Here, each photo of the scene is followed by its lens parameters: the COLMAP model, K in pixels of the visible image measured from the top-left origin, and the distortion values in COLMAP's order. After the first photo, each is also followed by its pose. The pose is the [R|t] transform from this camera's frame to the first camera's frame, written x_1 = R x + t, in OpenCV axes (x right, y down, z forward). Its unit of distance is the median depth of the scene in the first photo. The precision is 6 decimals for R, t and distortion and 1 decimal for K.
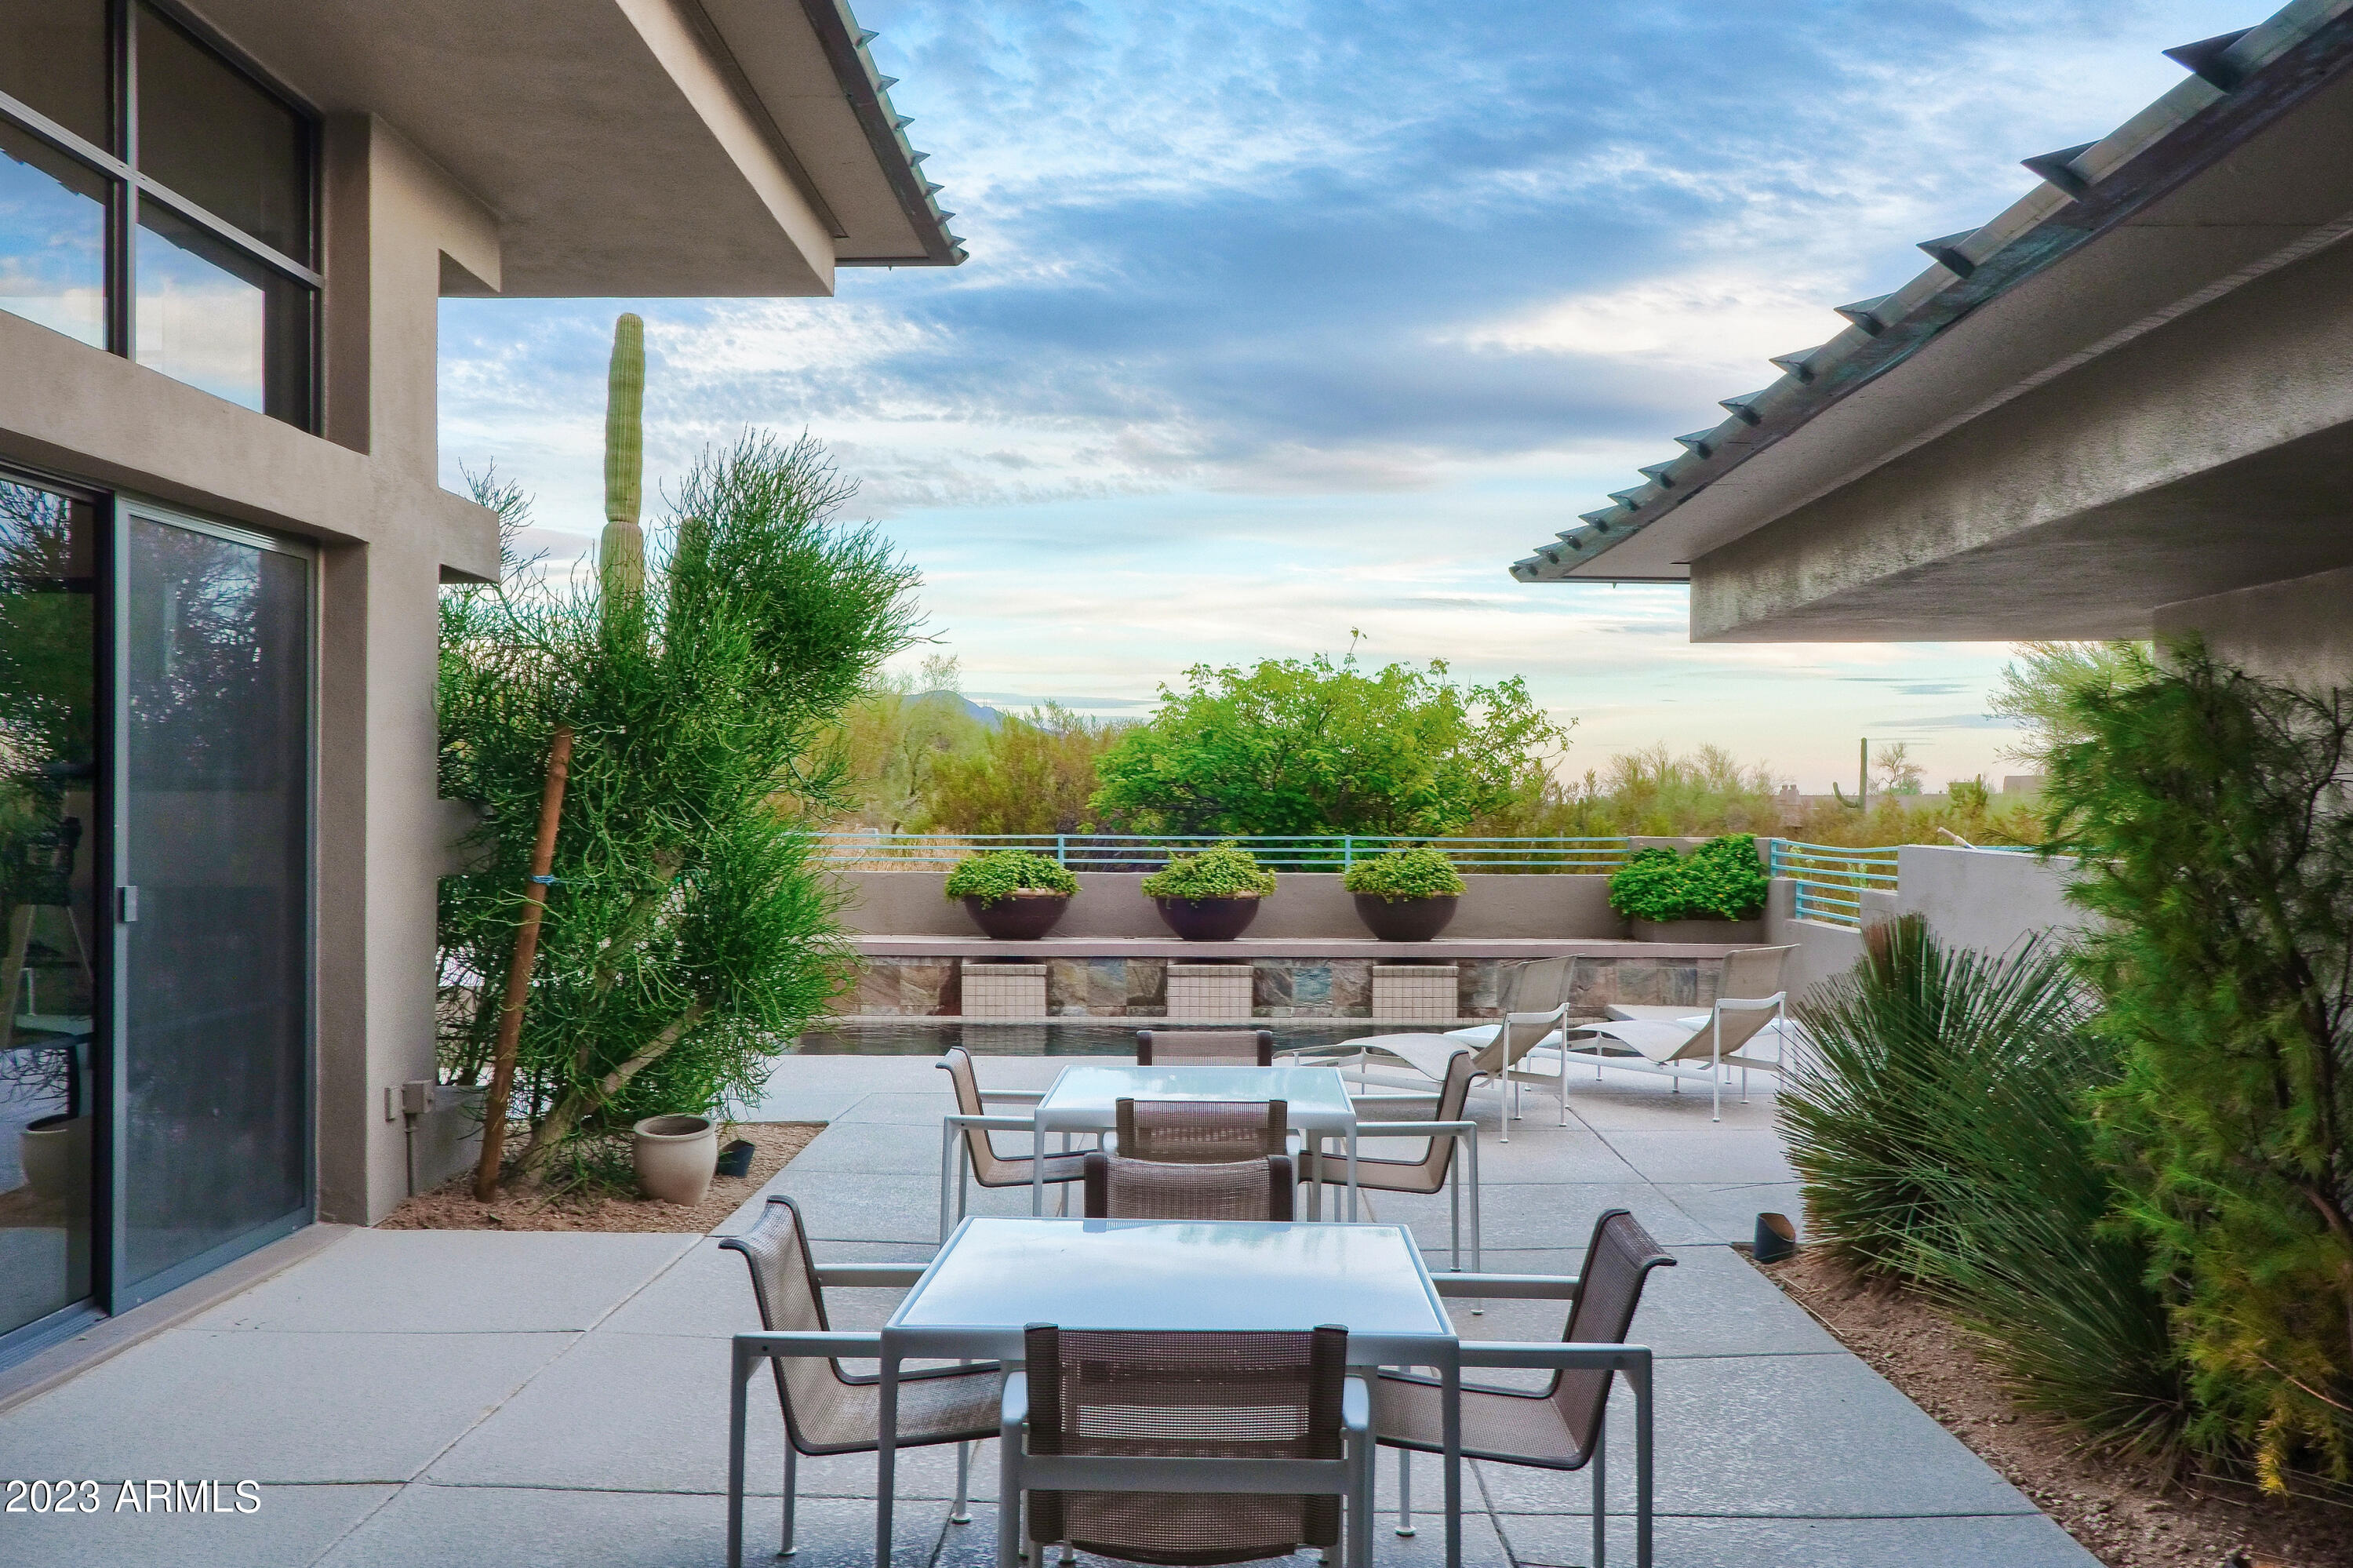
lens RADIAL K [[1881.6, 0, 1176.7], [0, 1881.6, 785.8], [0, 0, 1]] dist [-0.008360, -0.000388]
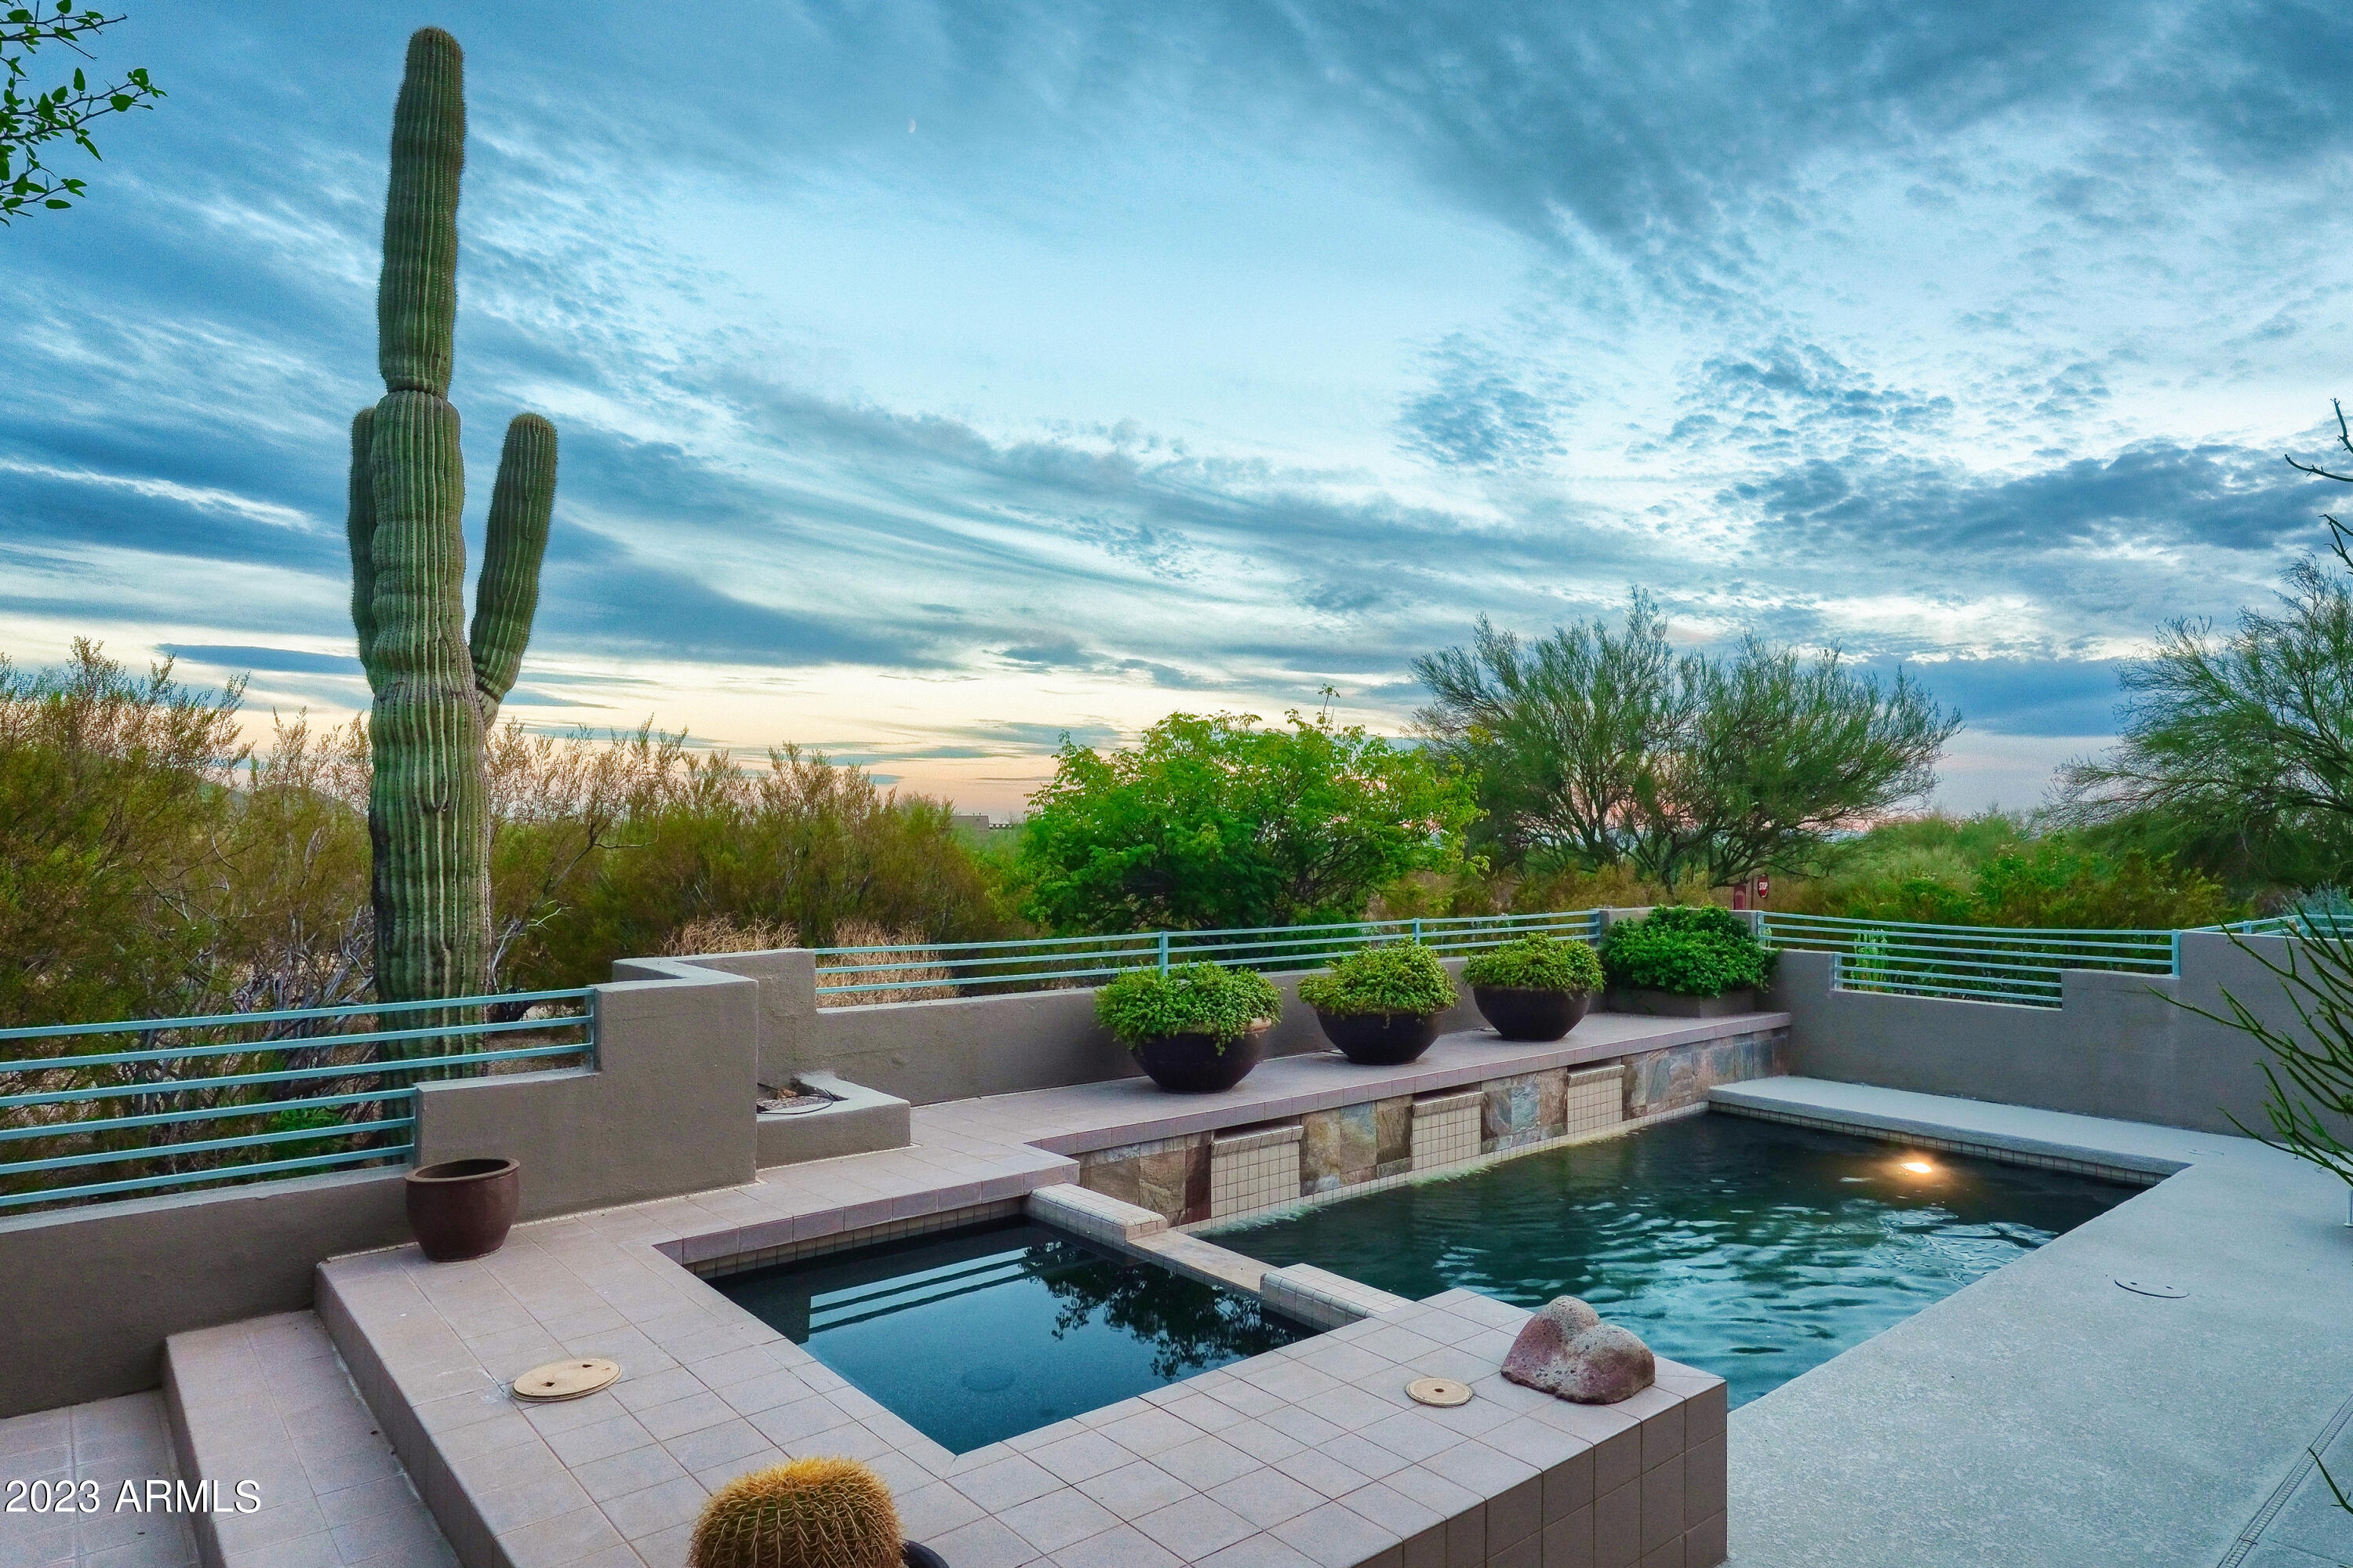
lens RADIAL K [[1347.8, 0, 1174.8], [0, 1347.8, 794.0], [0, 0, 1]] dist [0.004052, 0.000248]
pose [[0.755658, 0.021517, 0.654613, -0.444428], [-0.011589, 0.999743, -0.019483, -0.020109], [-0.654864, 0.007136, 0.755713, 0.643405]]
